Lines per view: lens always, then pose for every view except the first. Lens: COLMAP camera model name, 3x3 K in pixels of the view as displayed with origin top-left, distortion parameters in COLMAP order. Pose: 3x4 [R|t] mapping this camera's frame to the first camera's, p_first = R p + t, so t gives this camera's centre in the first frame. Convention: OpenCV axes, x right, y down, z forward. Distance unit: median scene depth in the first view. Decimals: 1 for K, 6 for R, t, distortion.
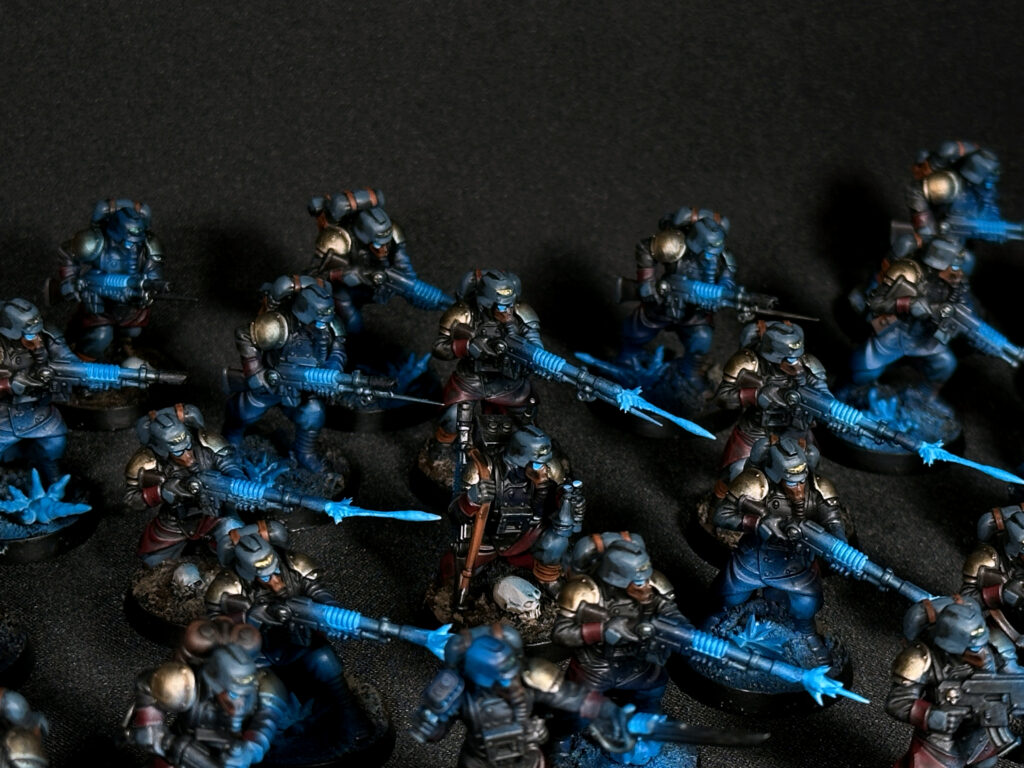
lens RADIAL K [[2760.3, 0, 511.1], [0, 2760.3, 384.7], [0, 0, 1]] dist [0.121326, 0.231381]
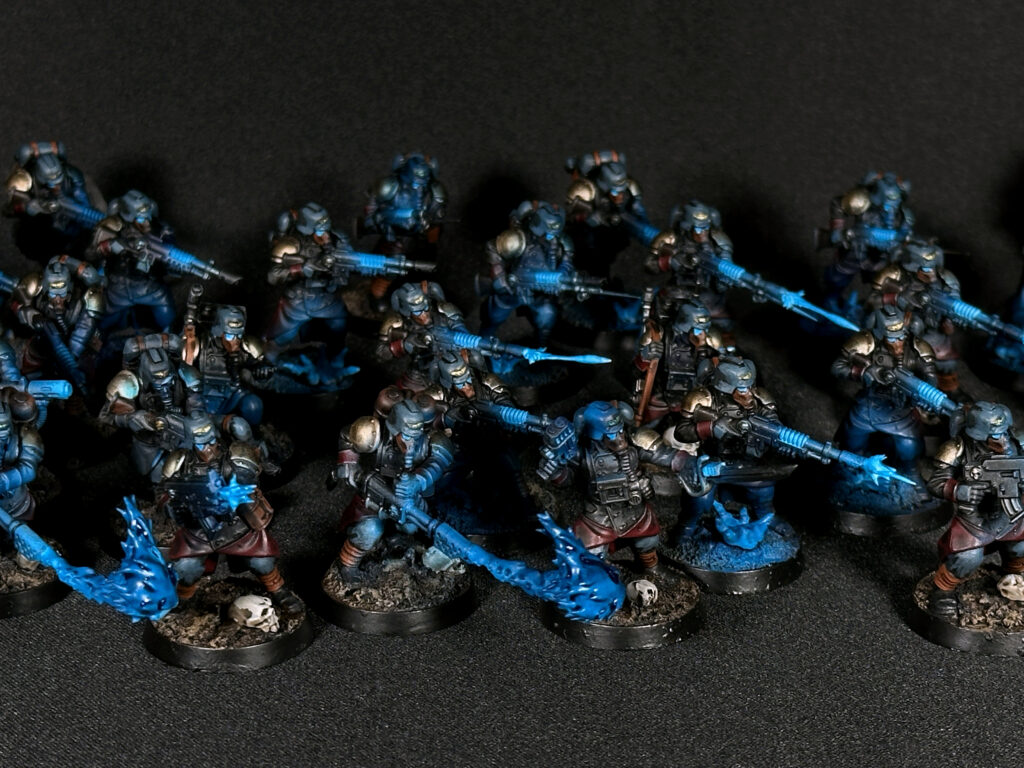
lens RADIAL K [[2760.3, 0, 511.1], [0, 2760.3, 384.7], [0, 0, 1]] dist [0.121326, 0.231381]
pose [[0.979829, 0.033563, -0.197002, 0.164682], [-0.053703, 0.993756, -0.097798, 0.170588], [0.192489, 0.106405, 0.975513, -0.215794]]
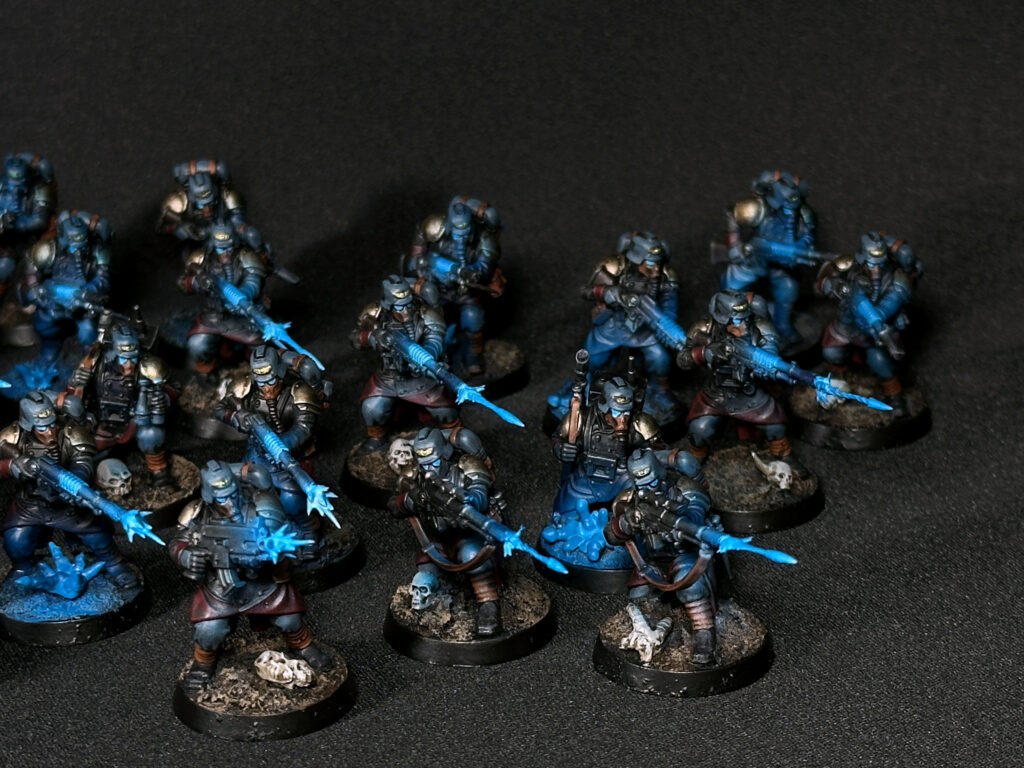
lens RADIAL K [[2760.3, 0, 511.1], [0, 2760.3, 384.7], [0, 0, 1]] dist [0.121326, 0.231381]
pose [[0.894811, 0.097454, -0.435678, 0.634423], [-0.137573, 0.988585, -0.061422, 0.084447], [0.424719, 0.114899, 0.898005, 0.020619]]
